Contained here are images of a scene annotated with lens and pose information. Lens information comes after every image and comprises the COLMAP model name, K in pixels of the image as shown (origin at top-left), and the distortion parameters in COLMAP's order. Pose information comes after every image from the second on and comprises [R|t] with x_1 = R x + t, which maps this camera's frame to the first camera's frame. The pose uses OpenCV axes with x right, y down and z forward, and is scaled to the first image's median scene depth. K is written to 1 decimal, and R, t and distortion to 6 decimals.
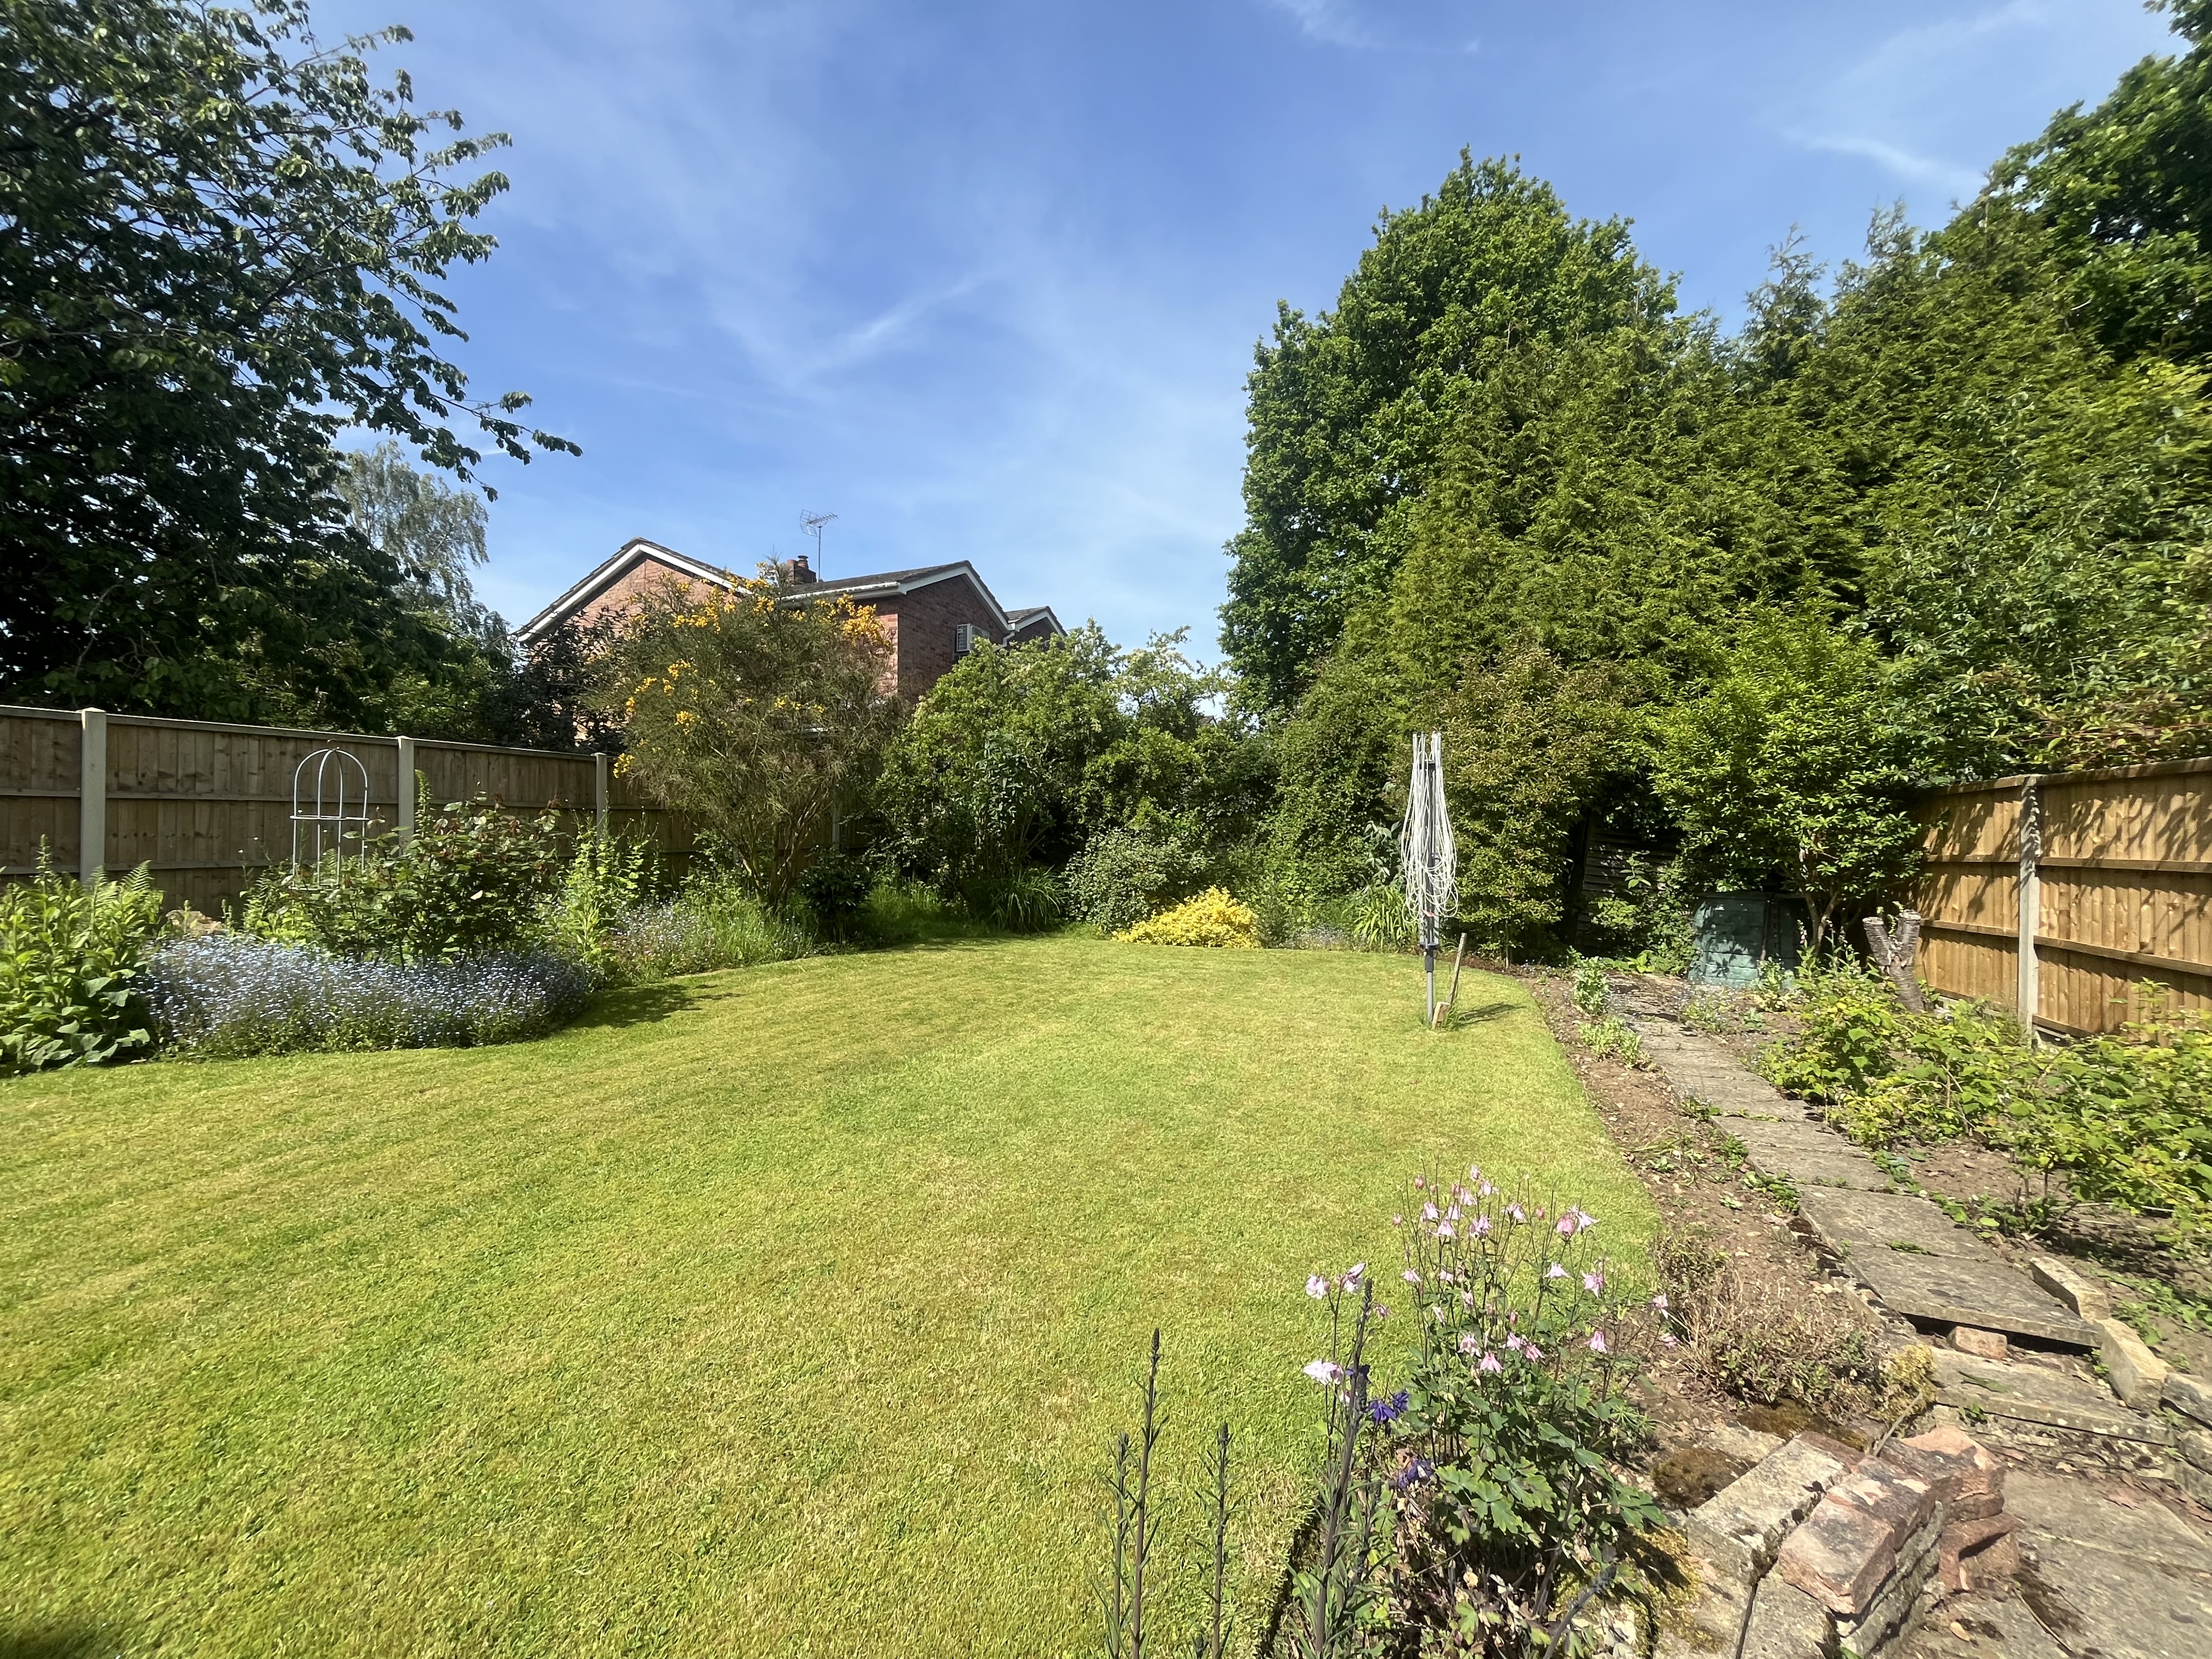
lens RADIAL K [[900.4, 0, 1101.2], [0, 900.4, 834.3], [0, 0, 1]] dist [-0.002849, -0.000285]
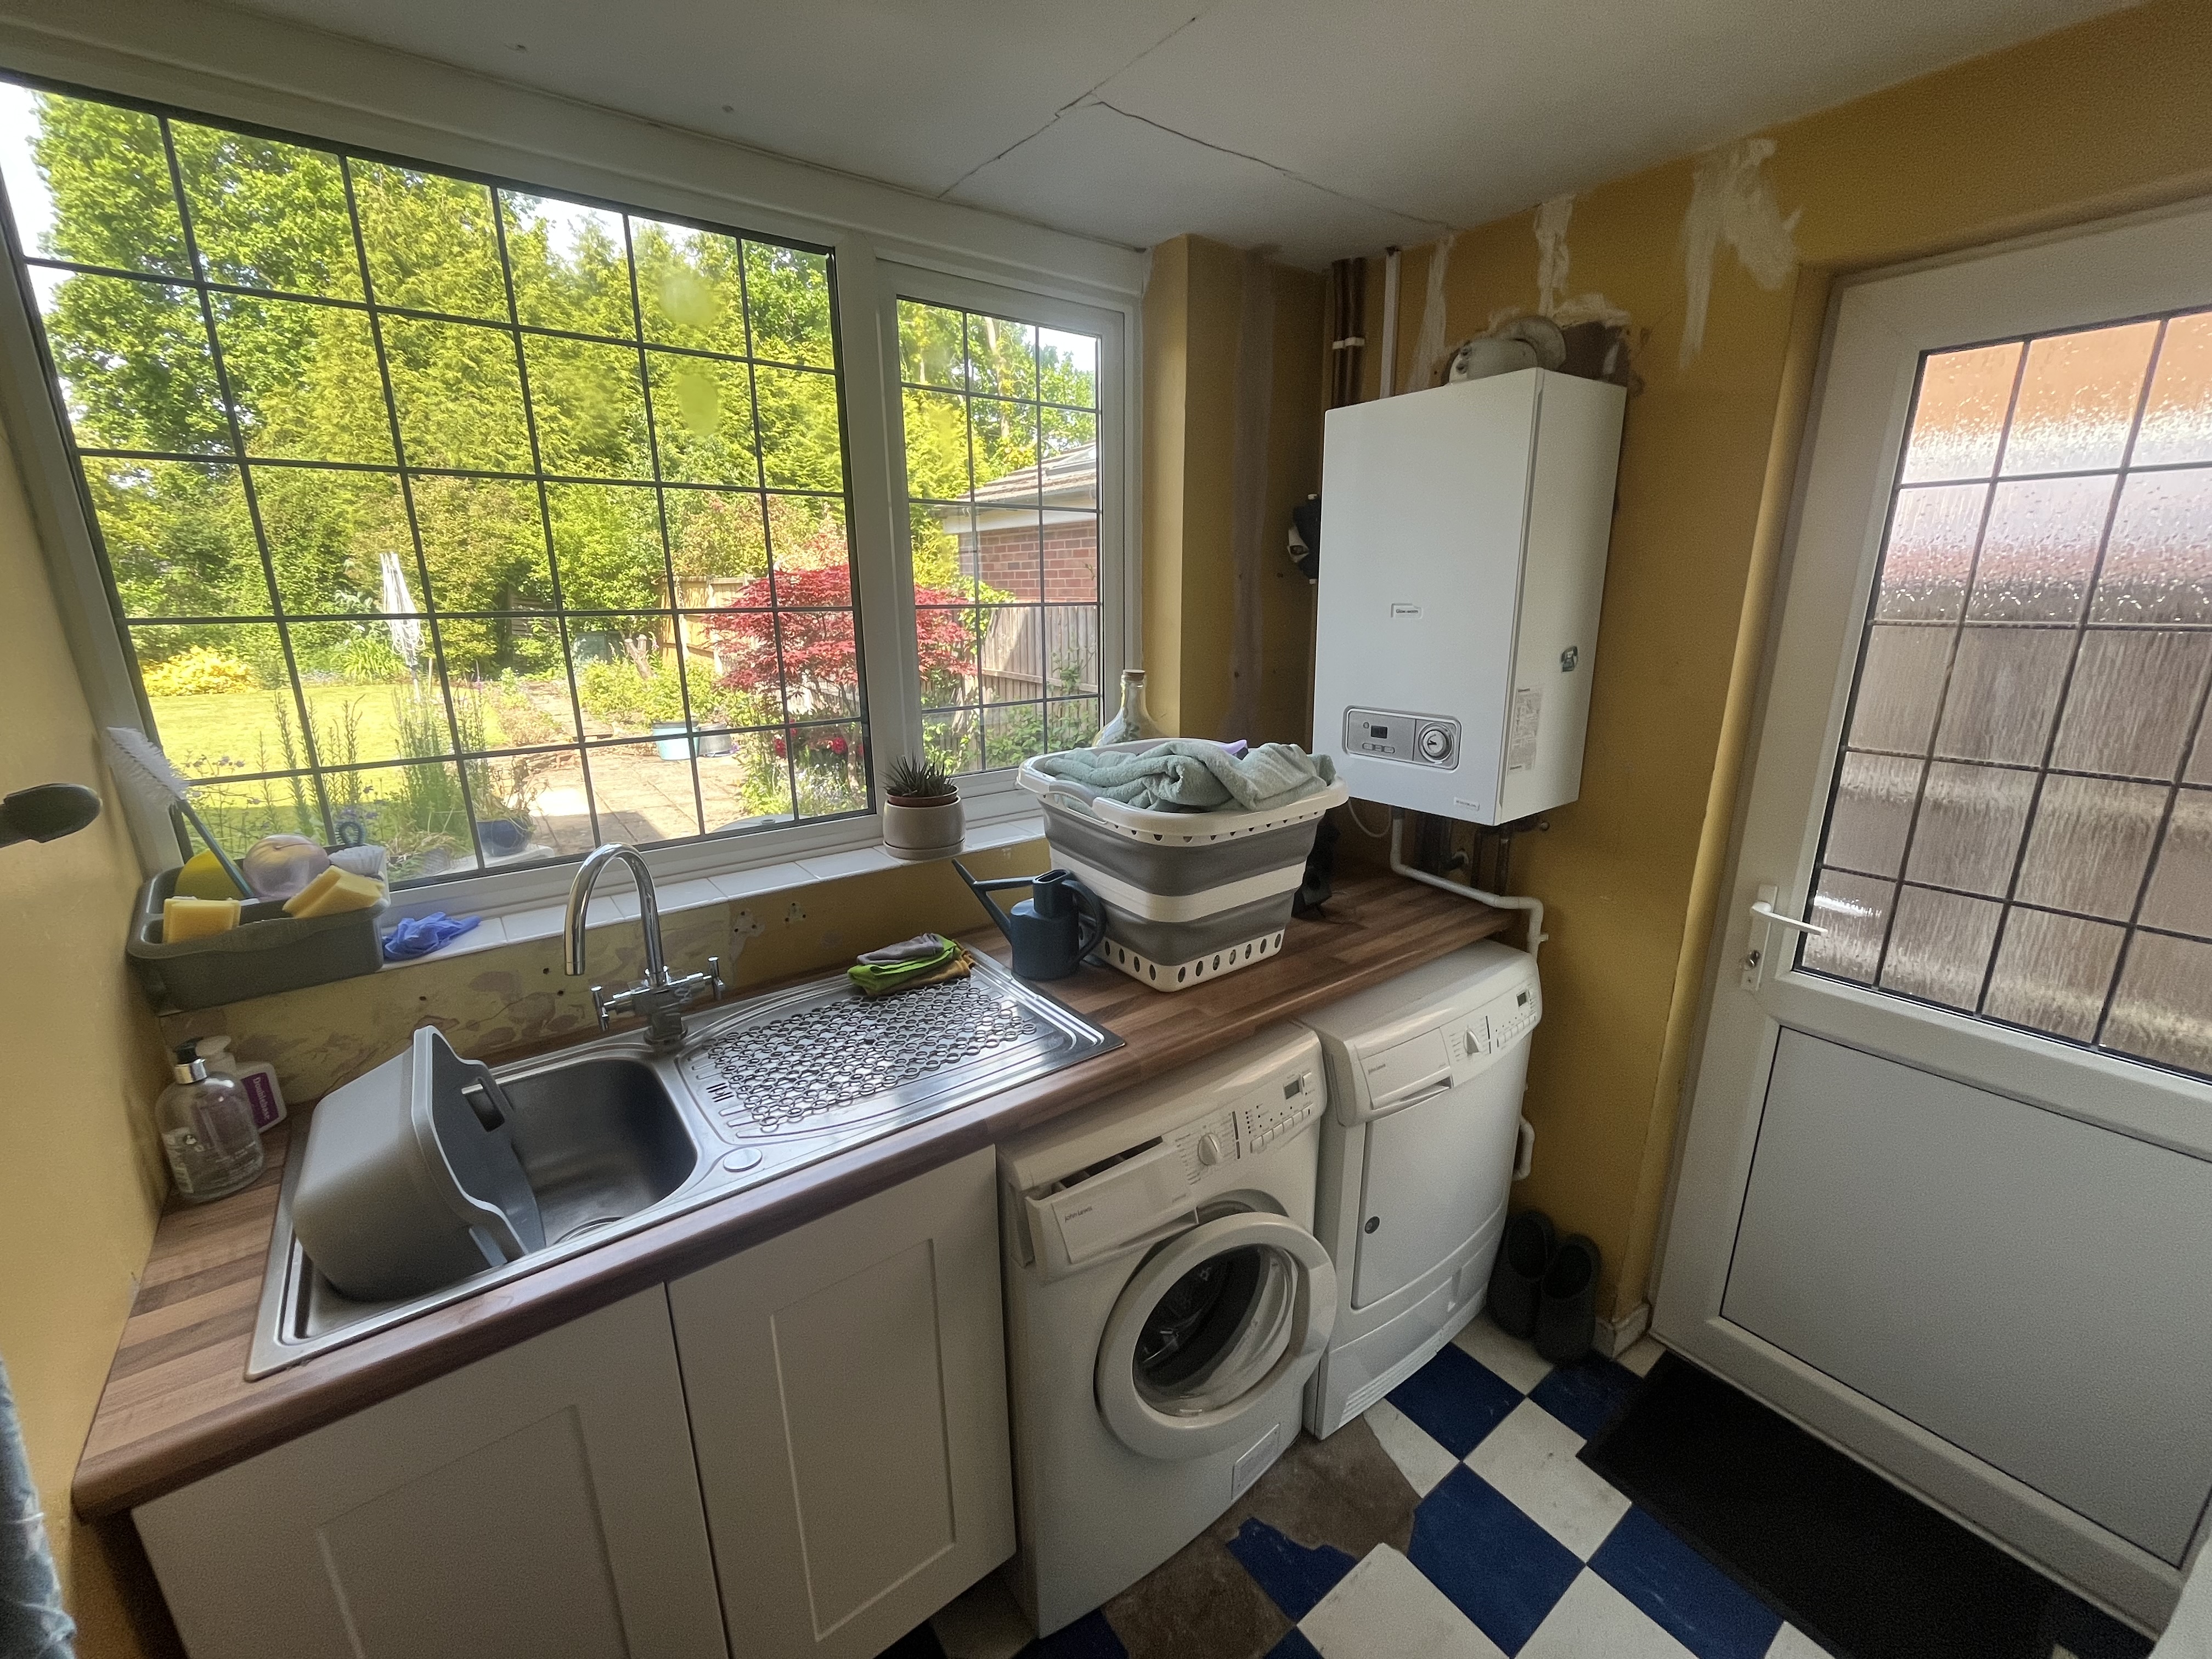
lens RADIAL K [[900.4, 0, 1101.2], [0, 900.4, 834.3], [0, 0, 1]] dist [-0.002849, -0.000285]
pose [[0.528642, -0.228777, 0.817434, -0.301771], [-0.000735, 0.962872, 0.269957, -0.029346], [-0.848844, -0.143312, 0.508847, -0.759177]]
